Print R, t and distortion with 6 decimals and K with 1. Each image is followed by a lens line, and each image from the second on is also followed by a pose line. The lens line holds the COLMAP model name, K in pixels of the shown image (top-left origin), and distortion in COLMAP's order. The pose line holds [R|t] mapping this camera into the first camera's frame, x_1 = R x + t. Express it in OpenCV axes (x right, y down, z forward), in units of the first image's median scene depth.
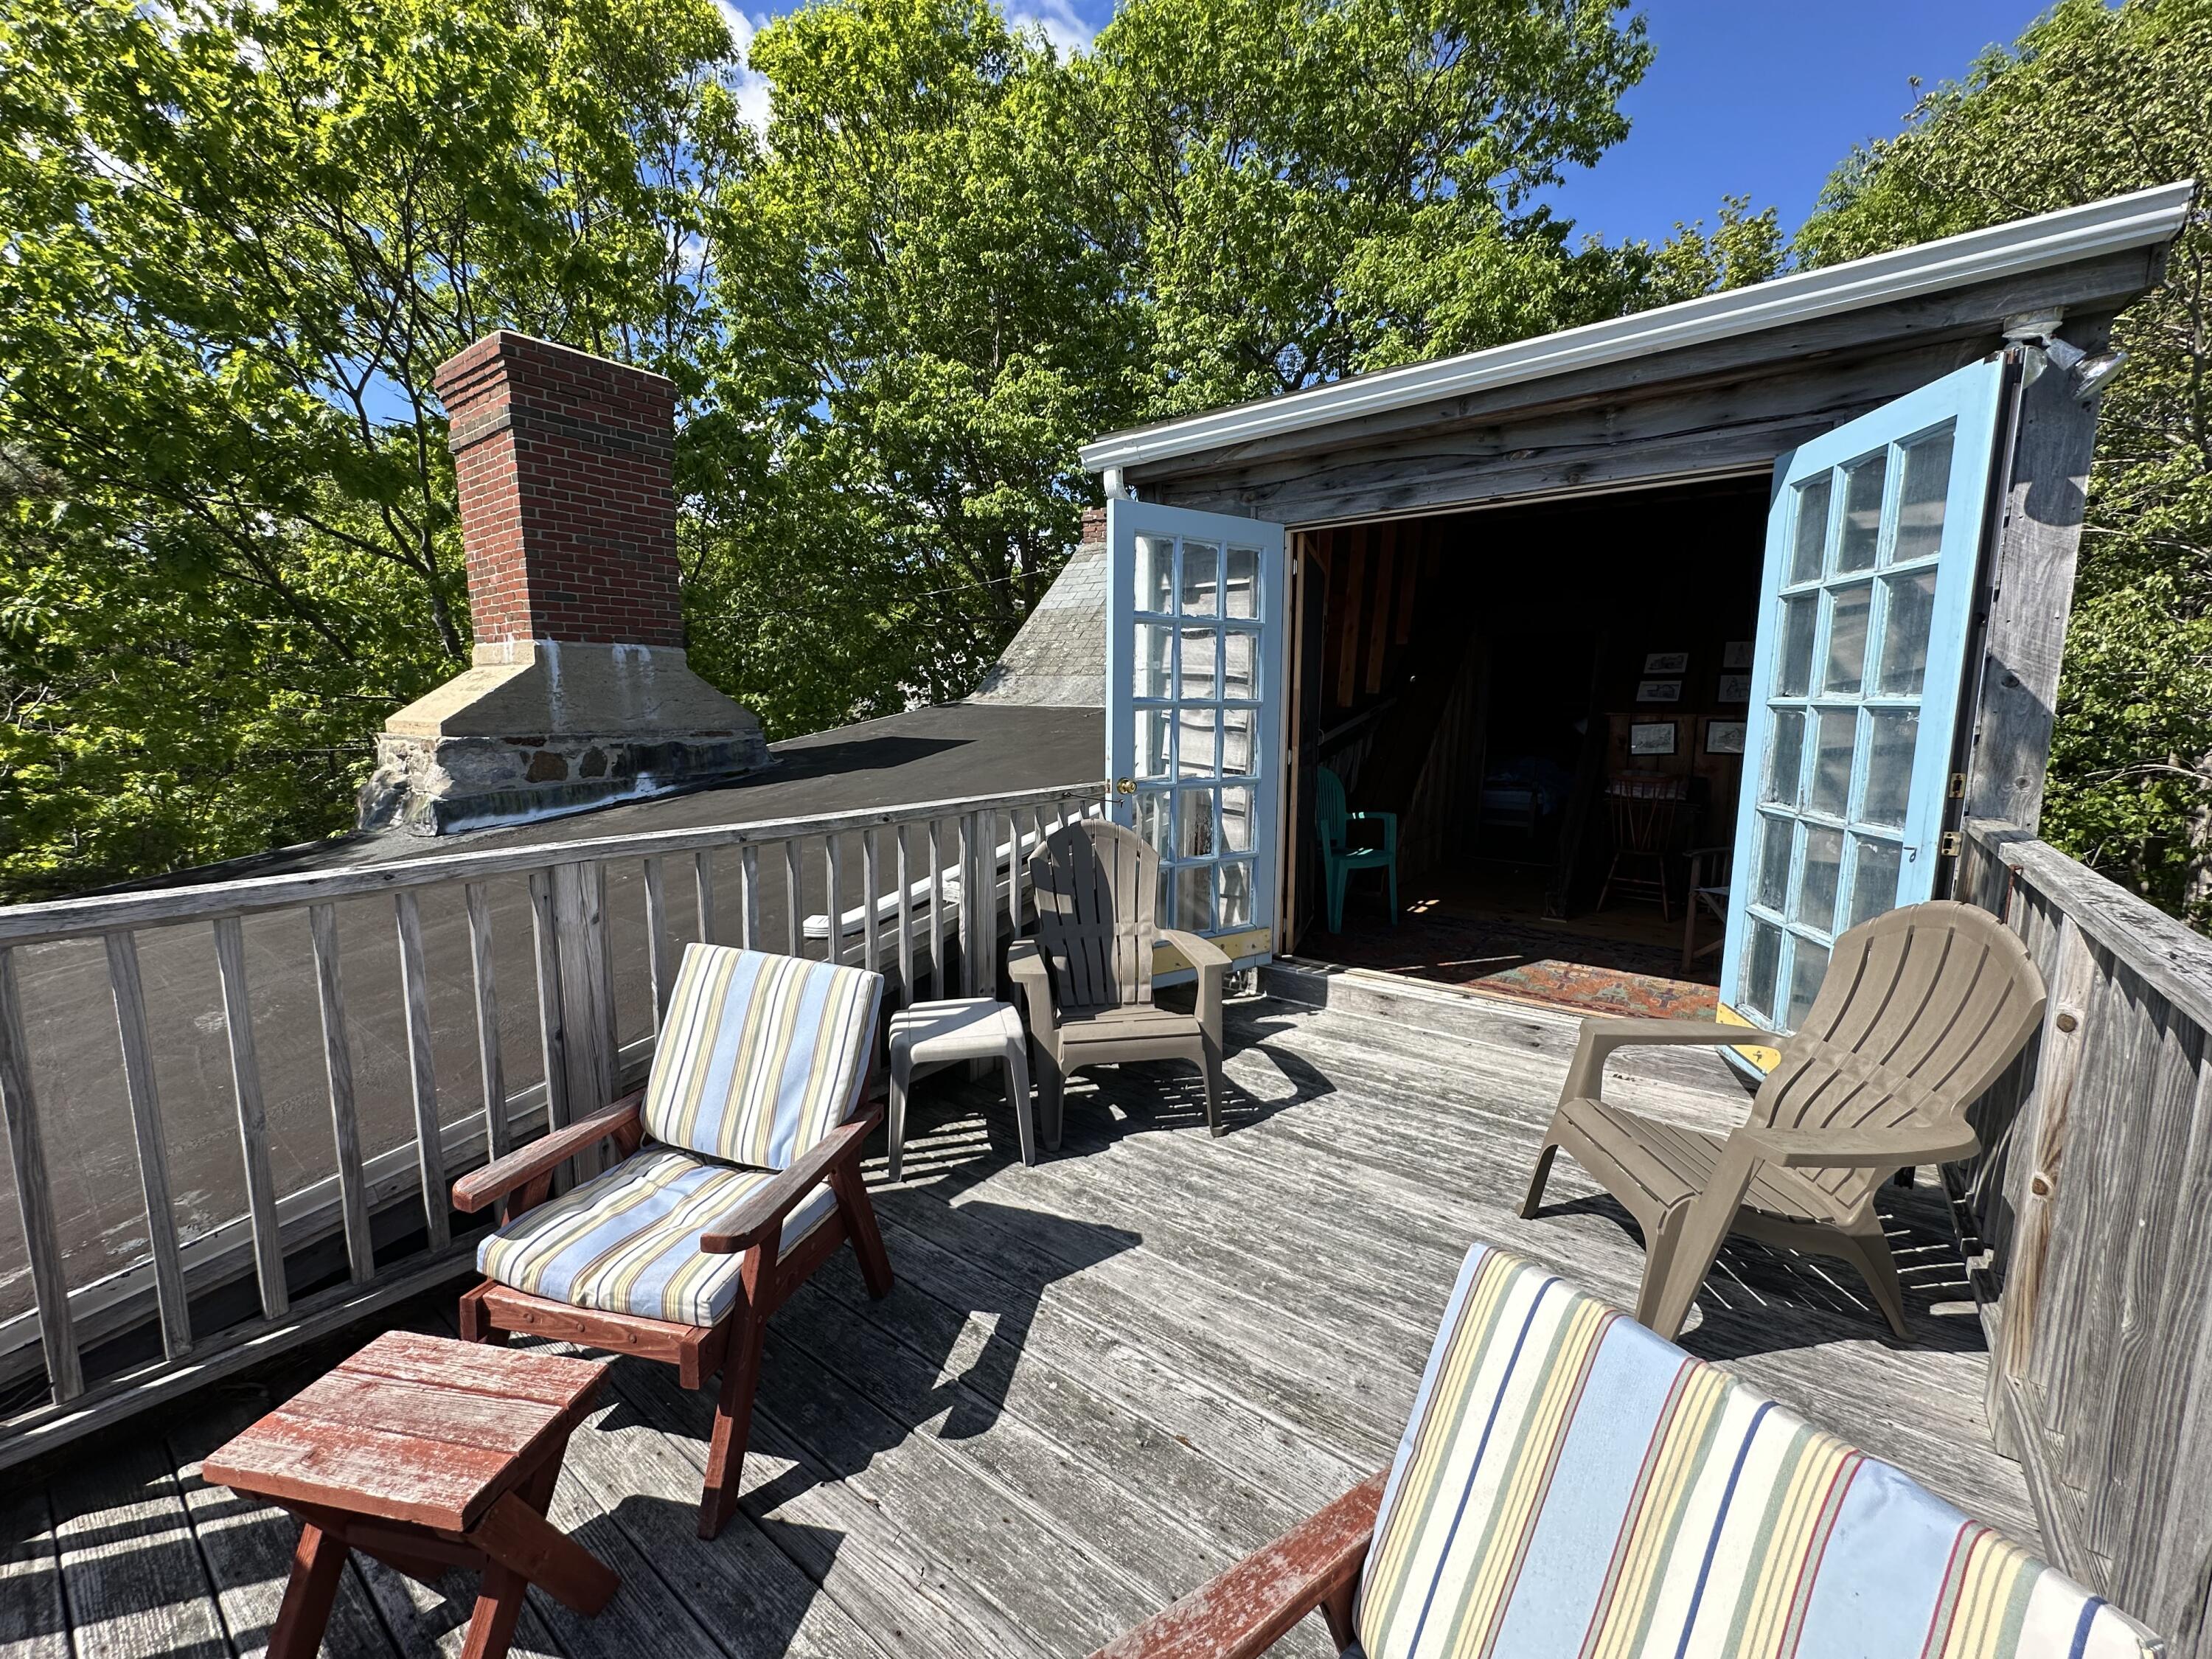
lens RADIAL K [[885.2, 0, 1107.7], [0, 885.2, 831.5], [0, 0, 1]] dist [0.006008, -0.001359]
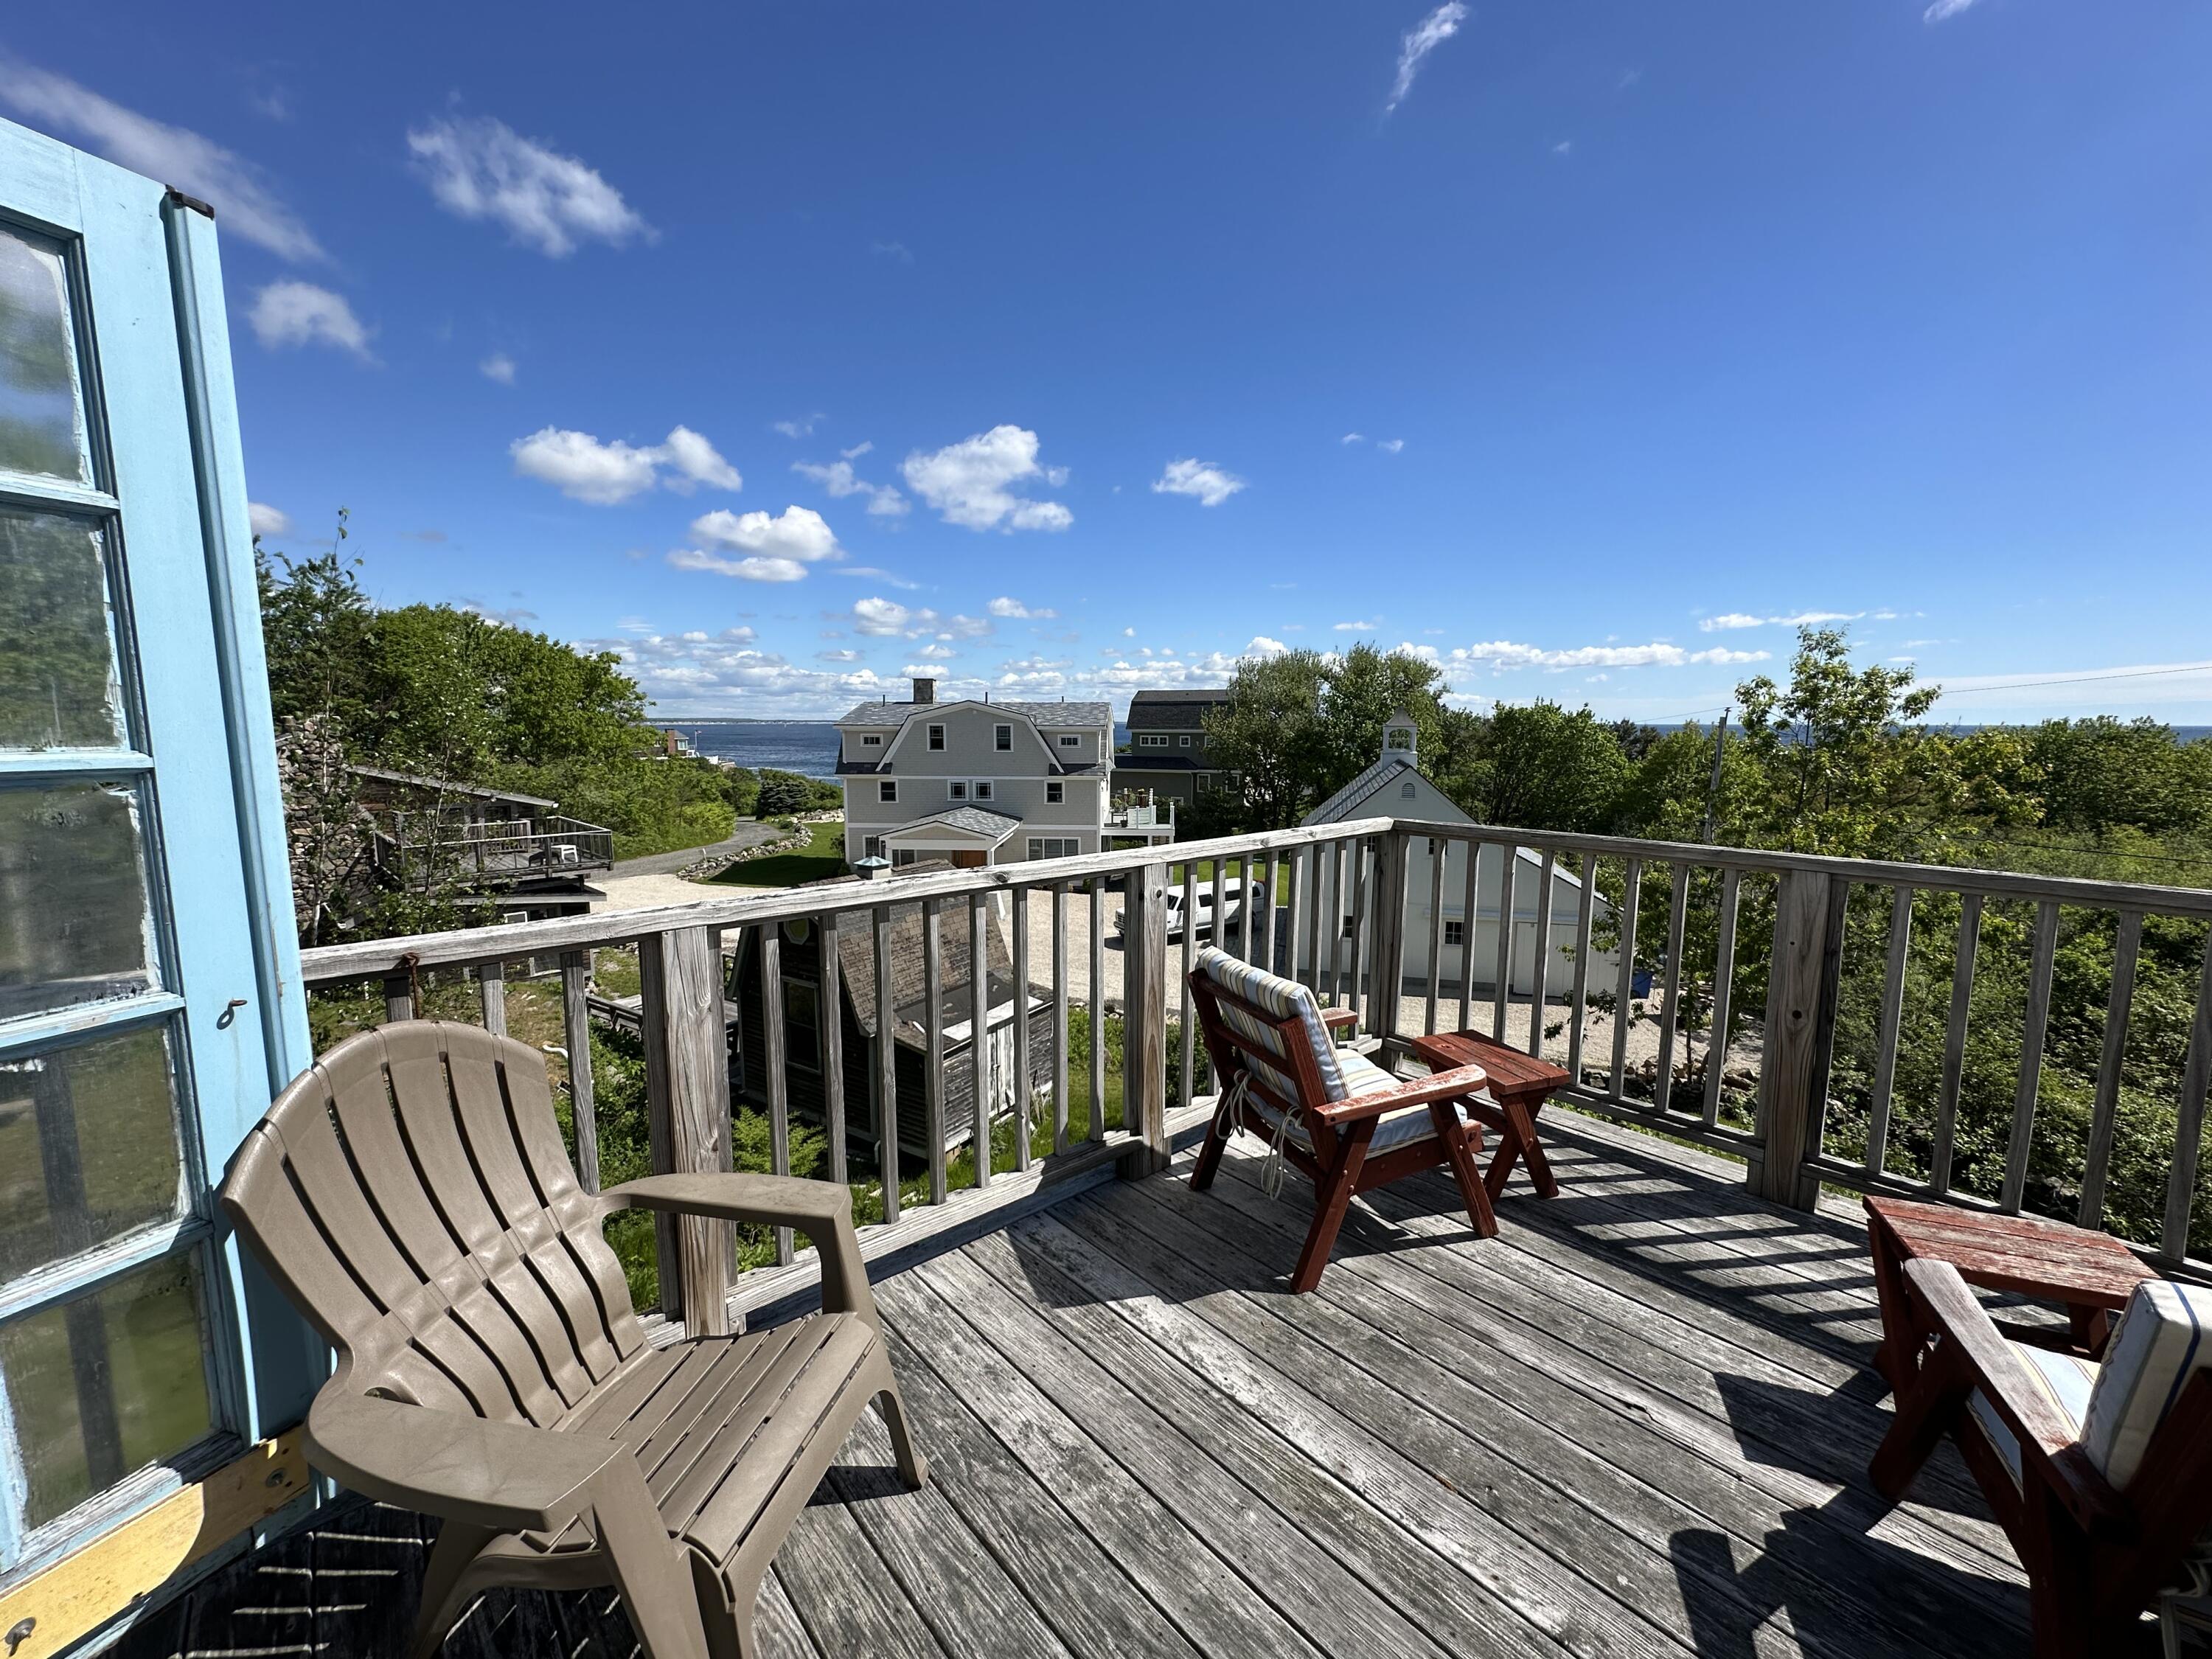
lens RADIAL K [[885.2, 0, 1104.7], [0, 885.2, 834.0], [0, 0, 1]] dist [0.006008, -0.001359]
pose [[-0.979531, -0.032306, 0.198685, 0.119410], [0.022739, 0.962960, 0.268682, -0.122275], [-0.200006, 0.267701, -0.942515, 0.752329]]
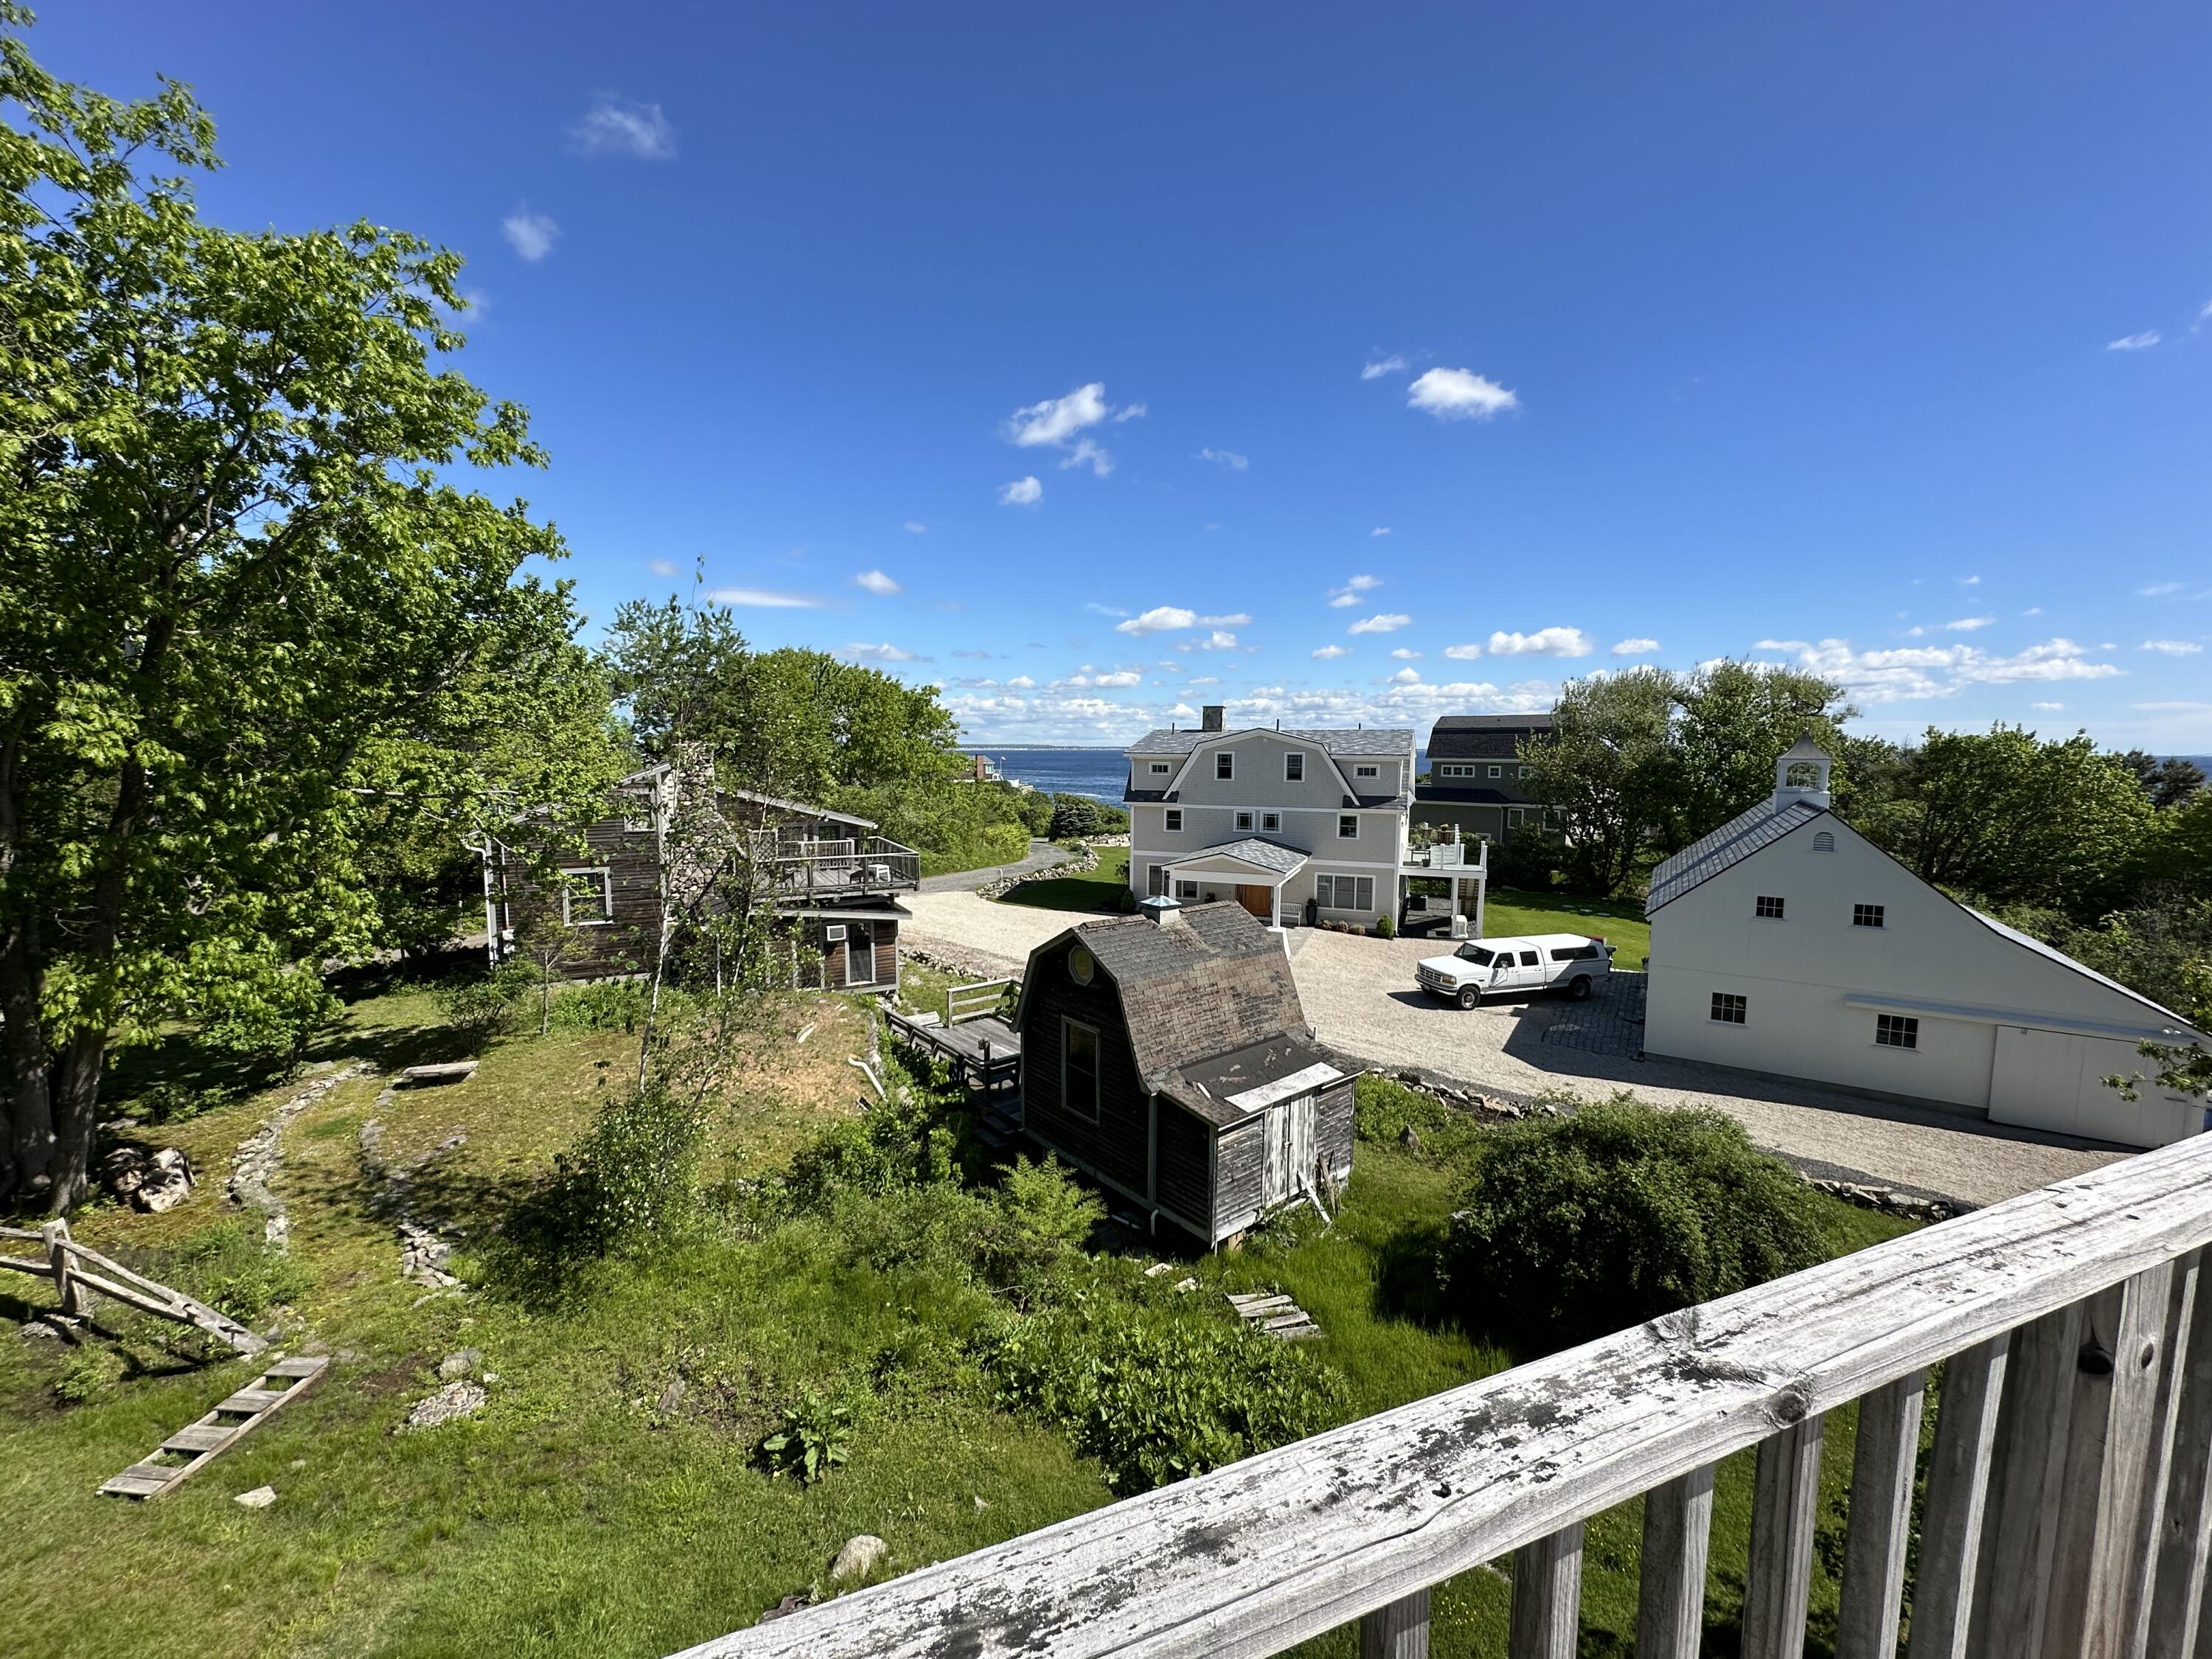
lens RADIAL K [[885.2, 0, 1108.0], [0, 885.2, 826.6], [0, 0, 1]] dist [0.006008, -0.001359]
pose [[-0.871060, -0.054426, 0.488151, 0.332047], [0.061747, 0.973823, 0.218758, -0.089252], [-0.487279, 0.220694, -0.844898, 0.406237]]
